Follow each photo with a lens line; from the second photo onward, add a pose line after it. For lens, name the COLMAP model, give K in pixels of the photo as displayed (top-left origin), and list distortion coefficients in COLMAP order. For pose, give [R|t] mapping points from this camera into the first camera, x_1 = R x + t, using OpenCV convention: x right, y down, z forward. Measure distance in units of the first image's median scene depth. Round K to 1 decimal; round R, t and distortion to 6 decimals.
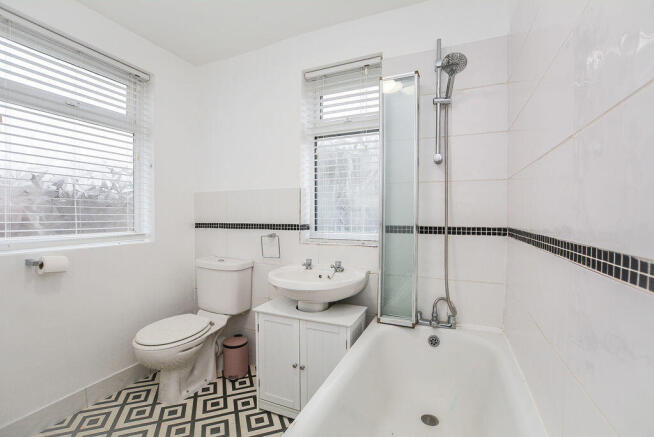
lens RADIAL K [[289.6, 0, 327.0], [0, 289.6, 218.5], [0, 0, 1]] dist [-0.000661, -0.000256]
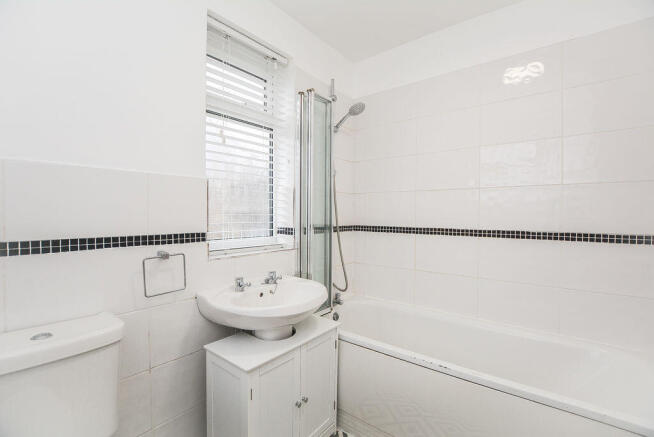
lens RADIAL K [[289.6, 0, 327.0], [0, 289.6, 218.5], [0, 0, 1]] dist [-0.000661, -0.000256]
pose [[0.263711, -0.006529, 0.964580, -0.747916], [0.023373, 0.999727, 0.000377, -0.006658], [-0.964318, 0.022446, 0.263792, 0.616116]]
